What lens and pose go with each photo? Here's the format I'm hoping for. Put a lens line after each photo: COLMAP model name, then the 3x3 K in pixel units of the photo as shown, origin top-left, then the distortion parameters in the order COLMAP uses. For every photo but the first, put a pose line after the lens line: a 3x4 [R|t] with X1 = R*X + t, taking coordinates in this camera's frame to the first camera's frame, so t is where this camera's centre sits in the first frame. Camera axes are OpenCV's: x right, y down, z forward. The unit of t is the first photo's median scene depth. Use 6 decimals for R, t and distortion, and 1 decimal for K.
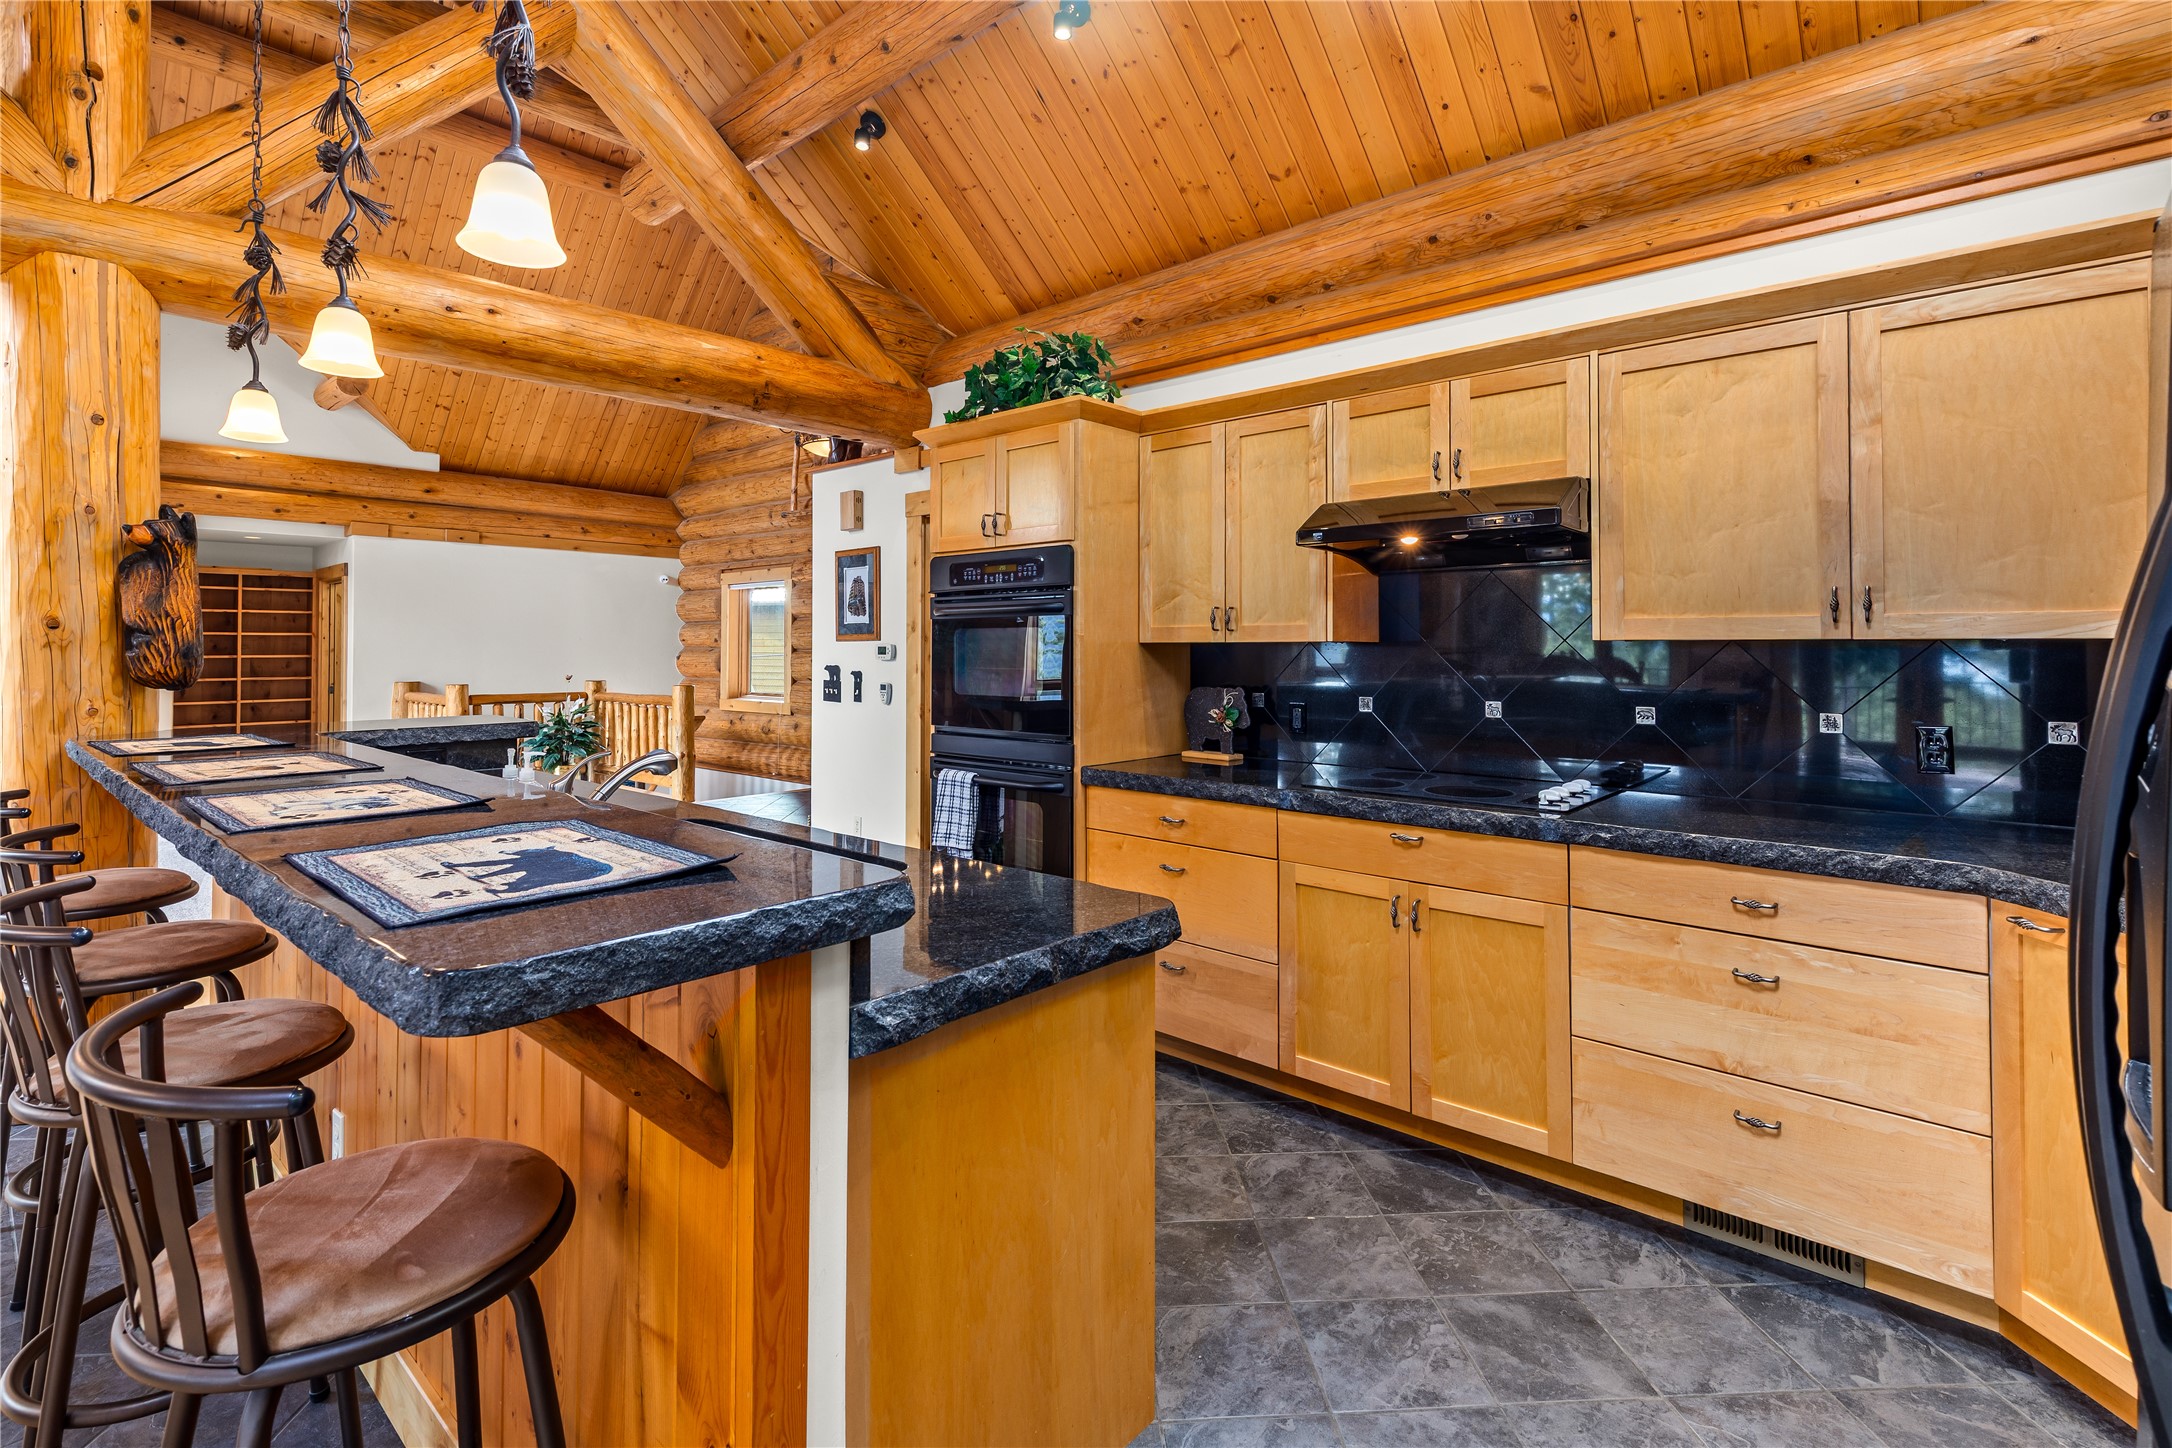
lens RADIAL K [[1013.0, 0, 1087.8], [0, 1013.0, 615.2], [0, 0, 1]] dist [0.000780, 0.000213]
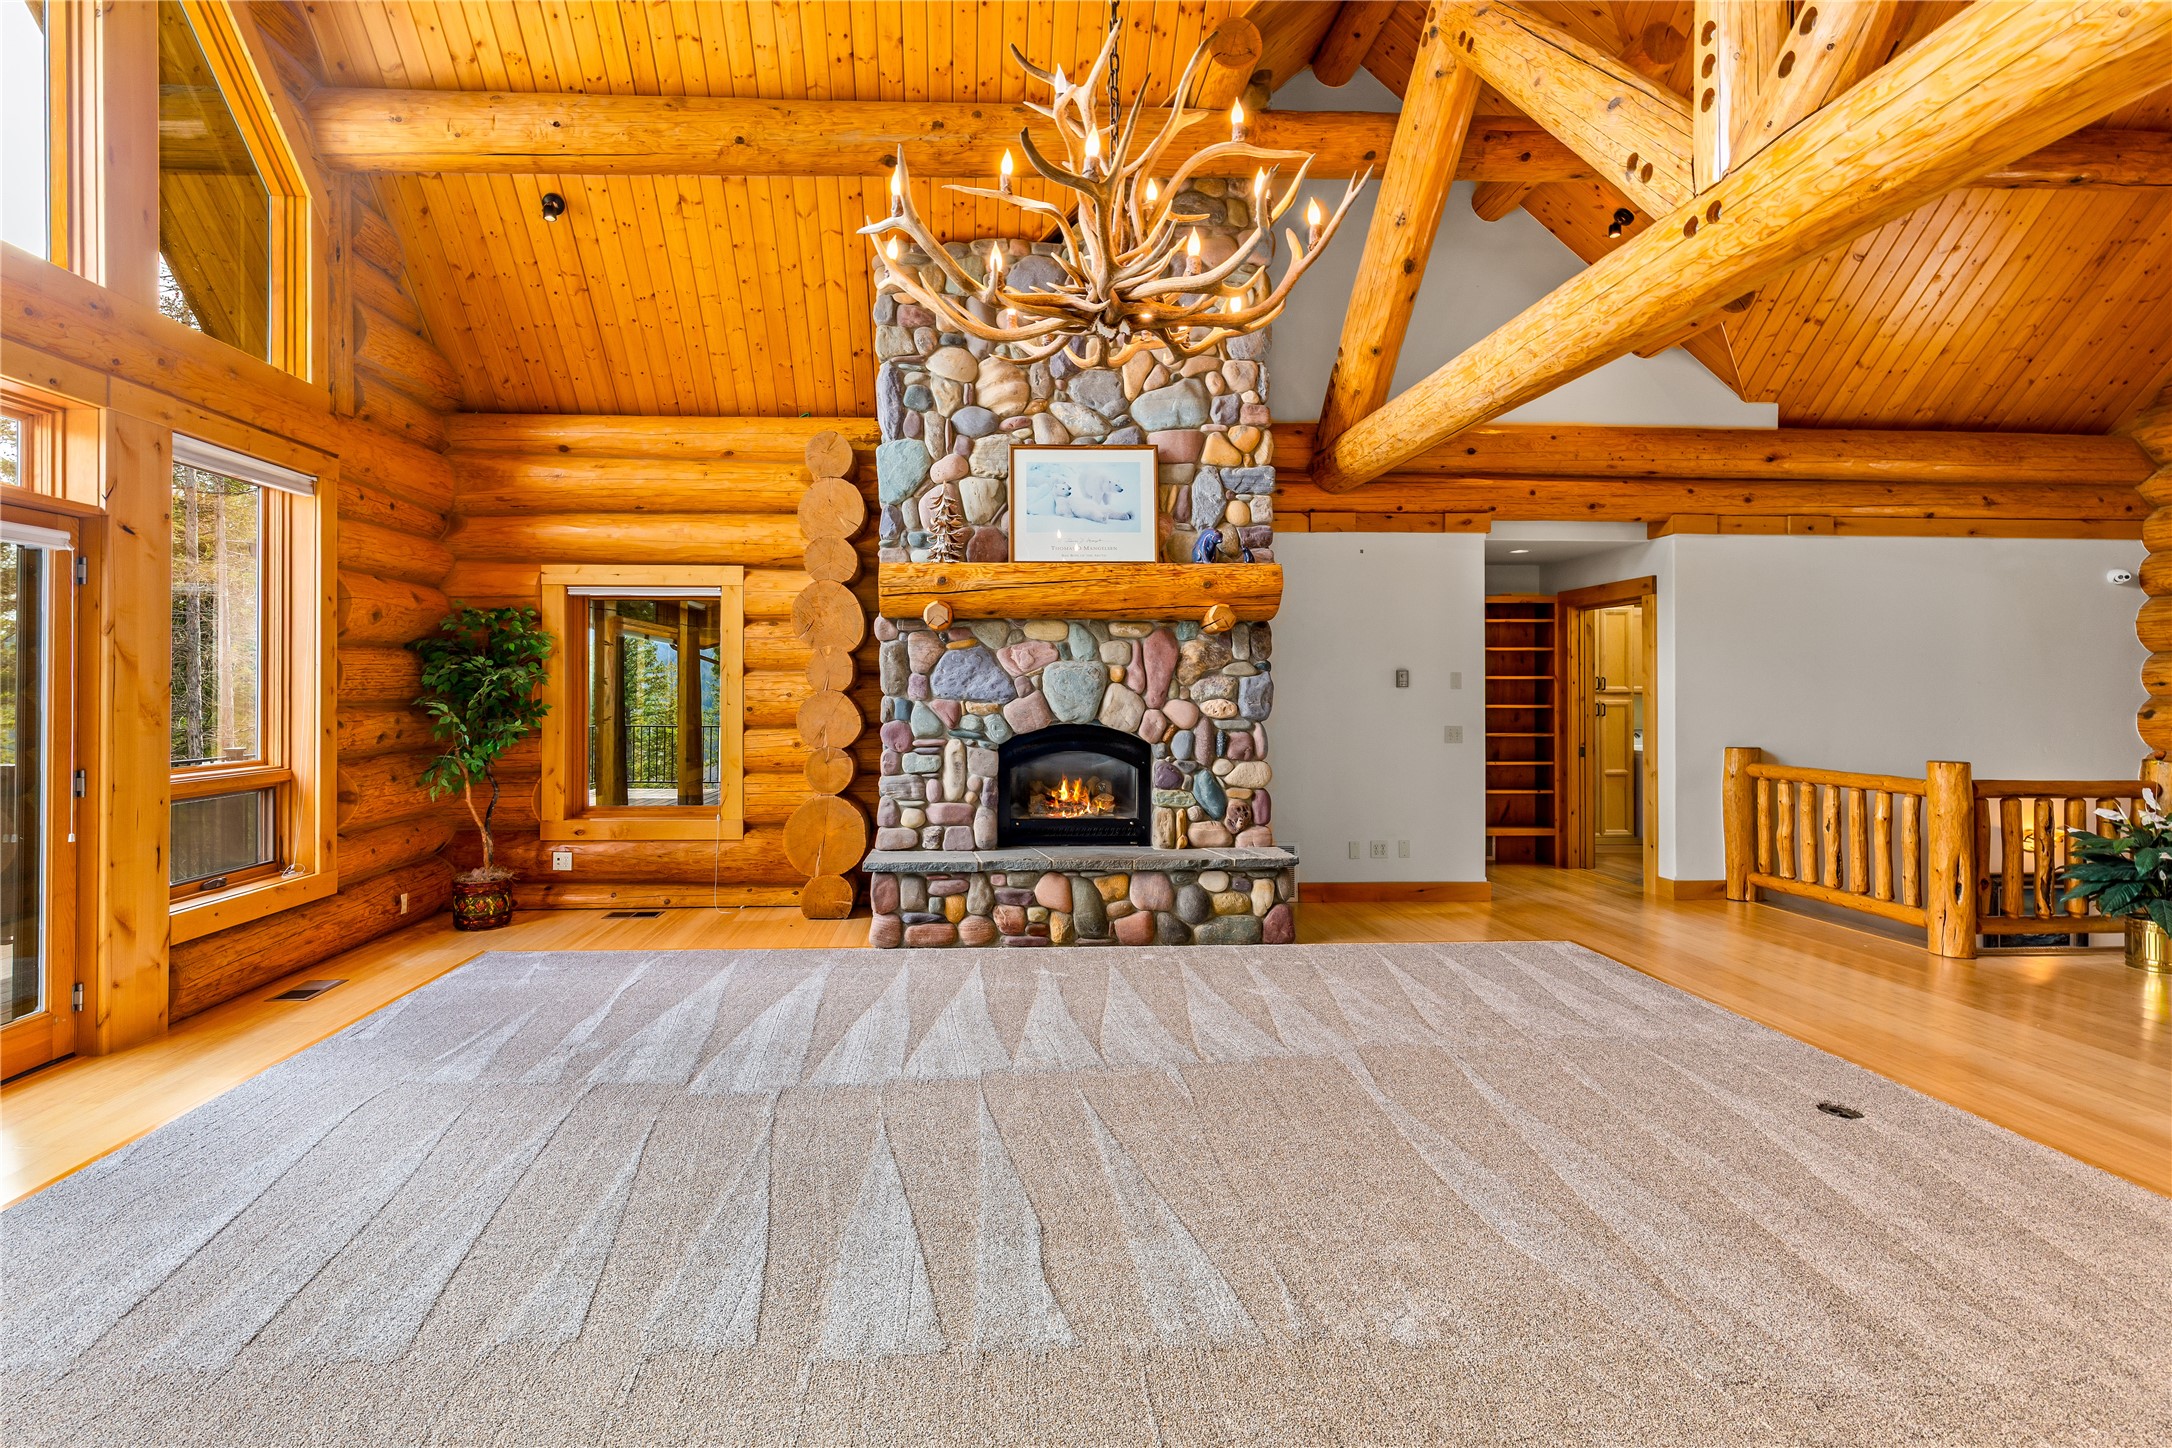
lens RADIAL K [[1040.8, 0, 1017.0], [0, 1040.8, 684.6], [0, 0, 1]] dist [0.009588, 0.000126]
pose [[0.698163, -0.002565, -0.715934, -0.502234], [0.021479, 0.999619, 0.017364, 0.001690], [0.715616, -0.027500, 0.697952, 0.168386]]
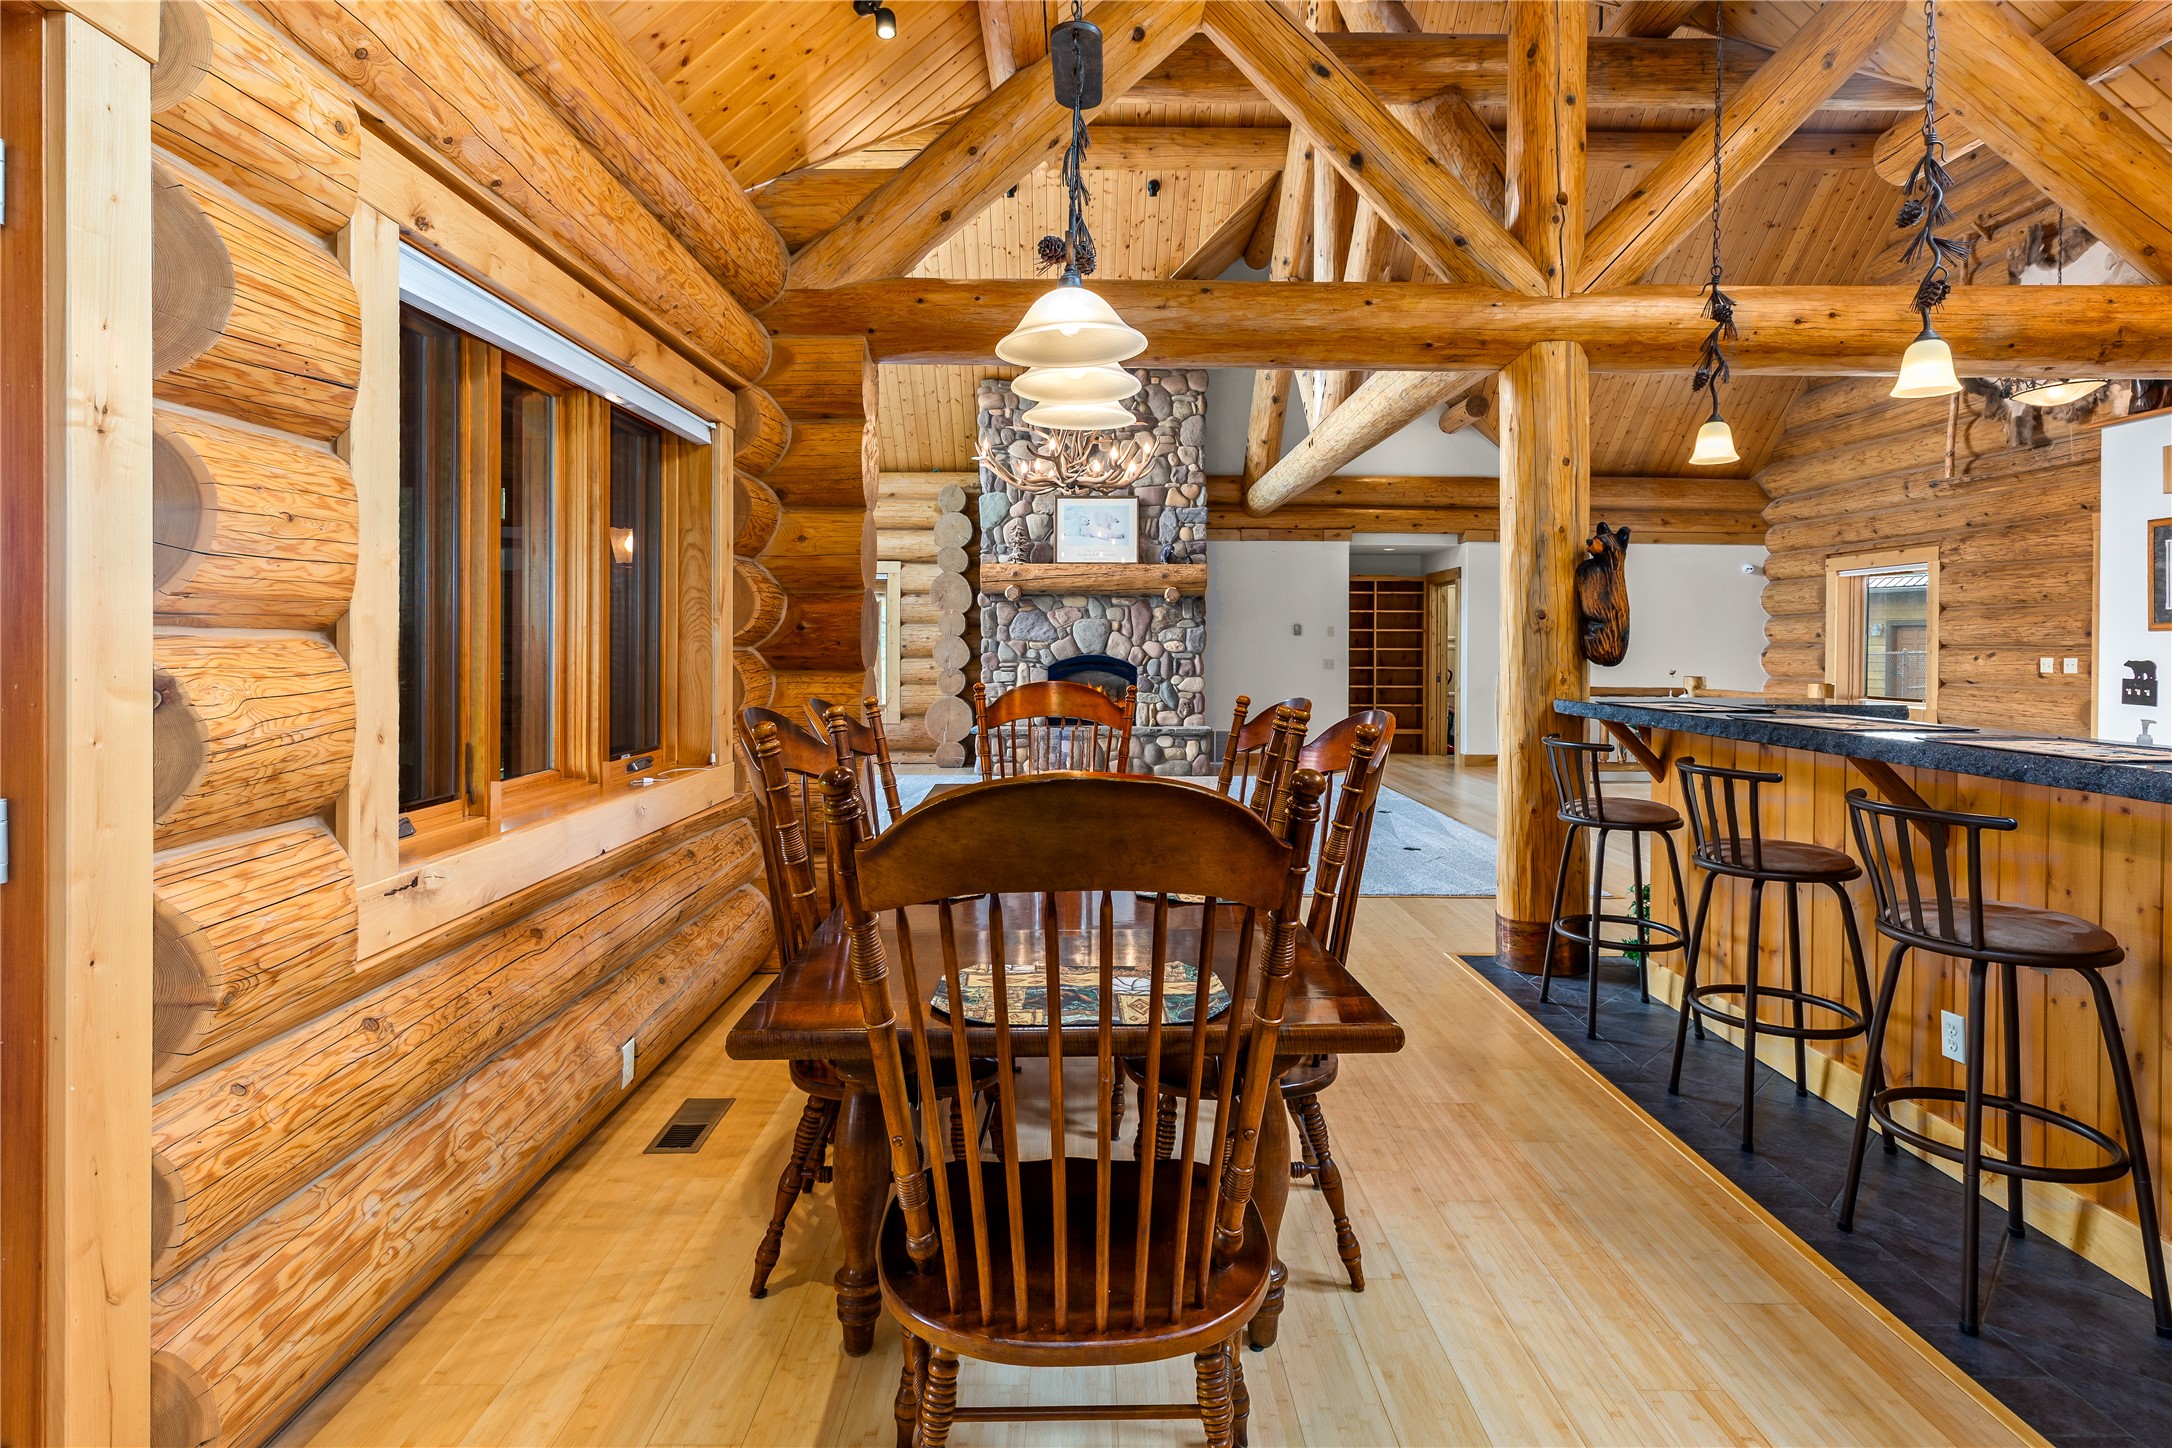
lens RADIAL K [[1097.9, 0, 1084.3], [0, 1097.9, 643.6], [0, 0, 1]] dist [0.000786, -0.000367]
pose [[0.669926, 0.003127, -0.742422, -0.097859], [0.017877, 0.999633, 0.020341, 0.001580], [0.742213, -0.026899, 0.669624, -0.131475]]
